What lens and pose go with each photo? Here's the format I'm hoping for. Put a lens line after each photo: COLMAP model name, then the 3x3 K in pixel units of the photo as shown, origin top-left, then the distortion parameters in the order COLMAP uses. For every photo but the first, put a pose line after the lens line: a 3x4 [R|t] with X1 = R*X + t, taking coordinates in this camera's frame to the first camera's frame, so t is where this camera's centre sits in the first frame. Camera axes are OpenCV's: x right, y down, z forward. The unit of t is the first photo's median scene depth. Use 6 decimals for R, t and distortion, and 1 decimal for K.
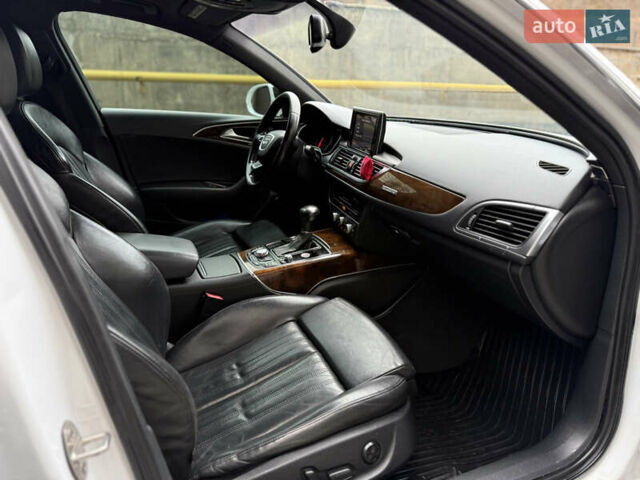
lens RADIAL K [[457.5, 0, 320.4], [0, 457.5, 245.0], [0, 0, 1]] dist [0.060656, -0.096501]
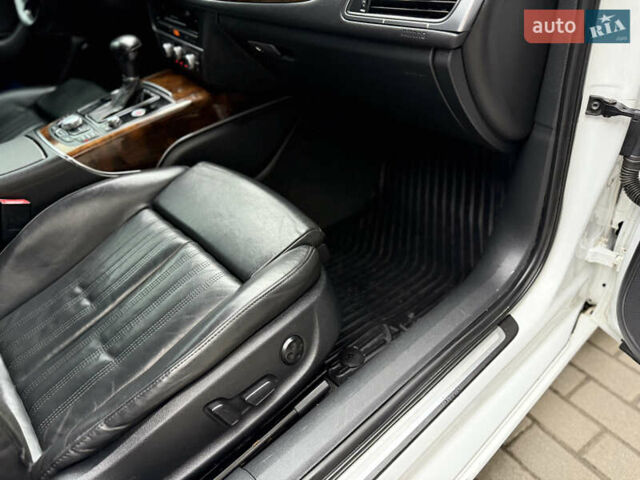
lens RADIAL K [[465.4, 0, 320.0], [0, 465.4, 240.0], [0, 0, 1]] dist [0.079174, -0.104848]
pose [[0.942142, -0.258544, 0.213361, 0.026529], [0.186356, 0.933043, 0.307736, 0.037277], [-0.278638, -0.250170, 0.927241, 0.234875]]
